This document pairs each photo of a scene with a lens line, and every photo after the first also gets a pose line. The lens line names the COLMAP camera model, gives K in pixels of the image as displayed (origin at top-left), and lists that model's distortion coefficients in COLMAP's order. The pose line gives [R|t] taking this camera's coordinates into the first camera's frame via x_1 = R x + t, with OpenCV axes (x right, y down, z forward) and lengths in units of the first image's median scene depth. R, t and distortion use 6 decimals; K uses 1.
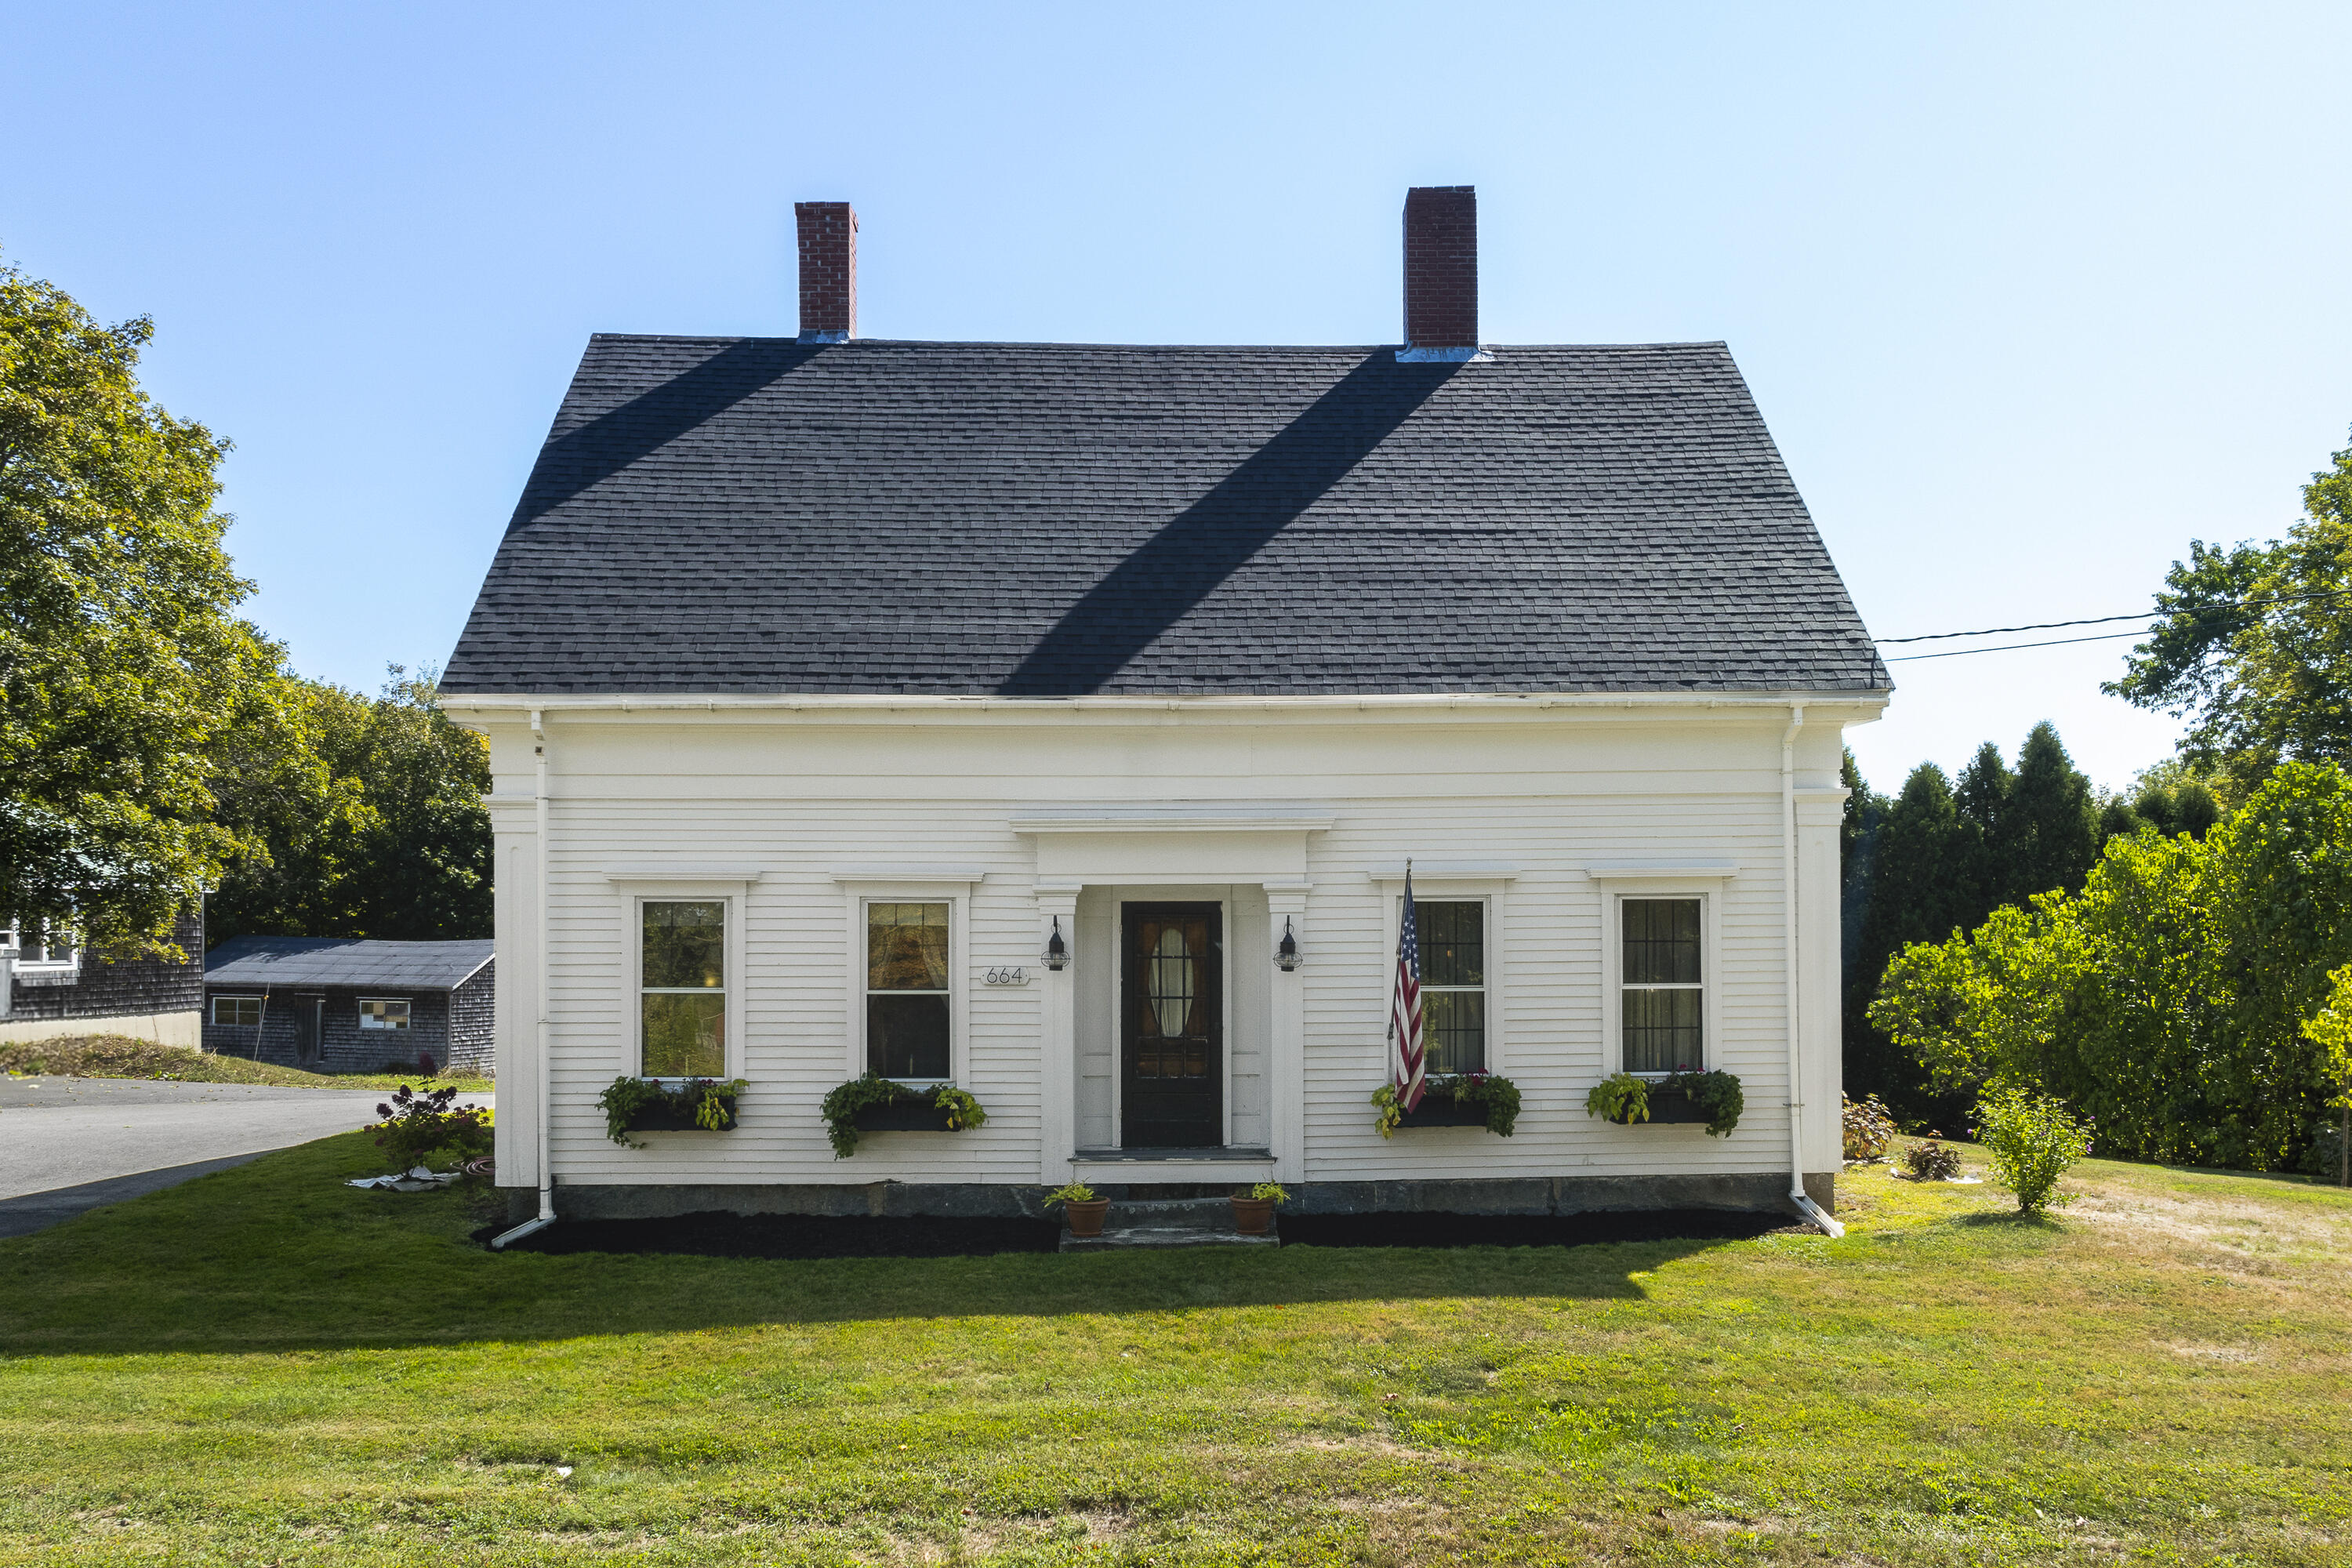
lens RADIAL K [[1820.5, 0, 1219.9], [0, 1820.5, 950.9], [0, 0, 1]] dist [-0.002860, -0.010208]
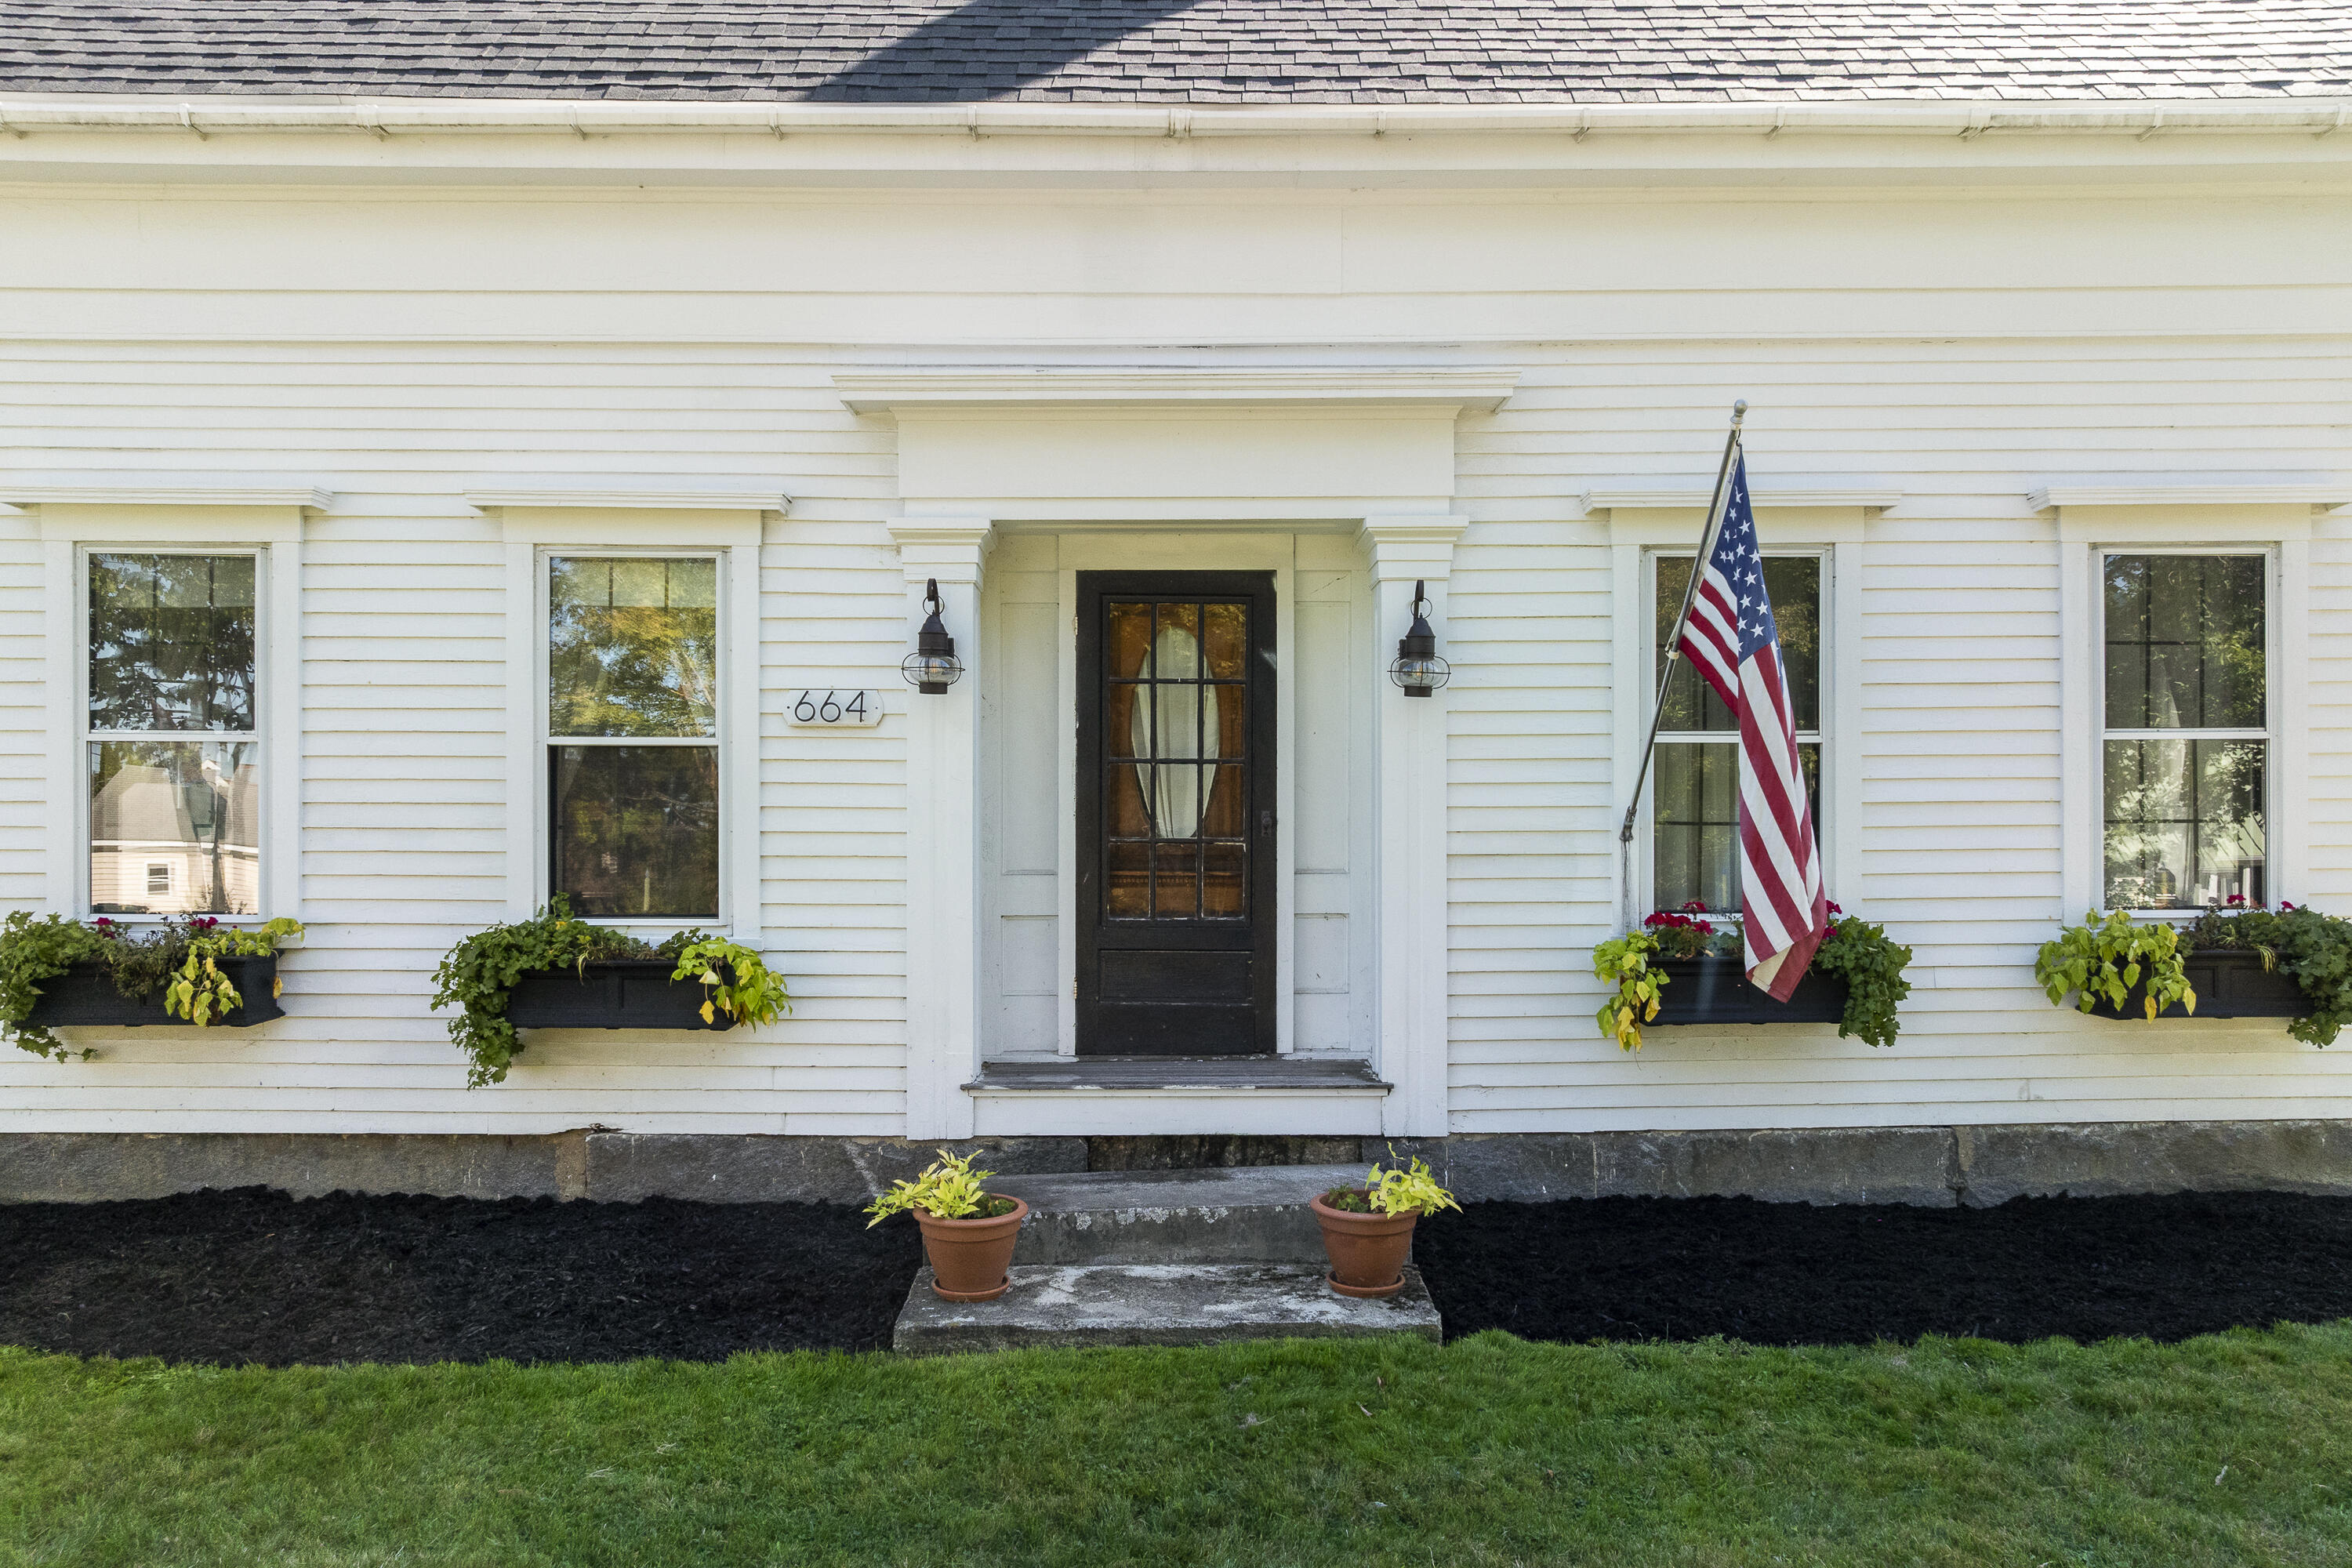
lens RADIAL K [[1631.4, 0, 1175.8], [0, 1631.4, 835.9], [0, 0, 1]] dist [-0.001849, -0.007508]
pose [[0.999597, 0.001784, -0.028335, -0.014051], [-0.001442, 0.999926, 0.012102, 0.042197], [0.028354, -0.012056, 0.999525, 0.564058]]
